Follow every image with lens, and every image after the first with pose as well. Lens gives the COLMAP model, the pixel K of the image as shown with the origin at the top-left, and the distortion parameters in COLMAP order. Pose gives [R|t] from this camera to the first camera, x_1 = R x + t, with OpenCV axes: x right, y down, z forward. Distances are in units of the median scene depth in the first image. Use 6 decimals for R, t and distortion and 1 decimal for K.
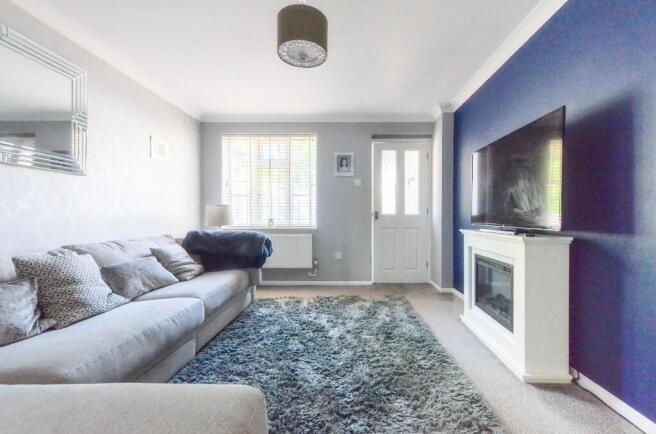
lens RADIAL K [[296.5, 0, 340.1], [0, 296.5, 220.1], [0, 0, 1]] dist [0.004406, 0.000581]
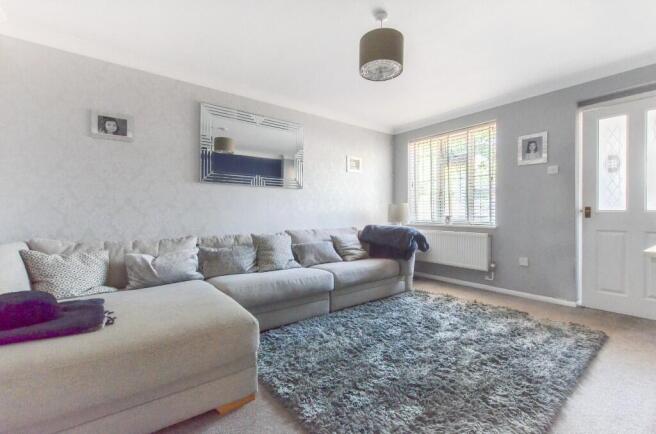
lens RADIAL K [[286.6, 0, 328.0], [0, 286.6, 217.0], [0, 0, 1]] dist [0.000809, 0.000030]
pose [[0.613648, 0.010365, -0.789512, 0.408012], [-0.010159, 0.999935, 0.005232, -0.002986], [0.789515, 0.004810, 0.613713, 0.114560]]
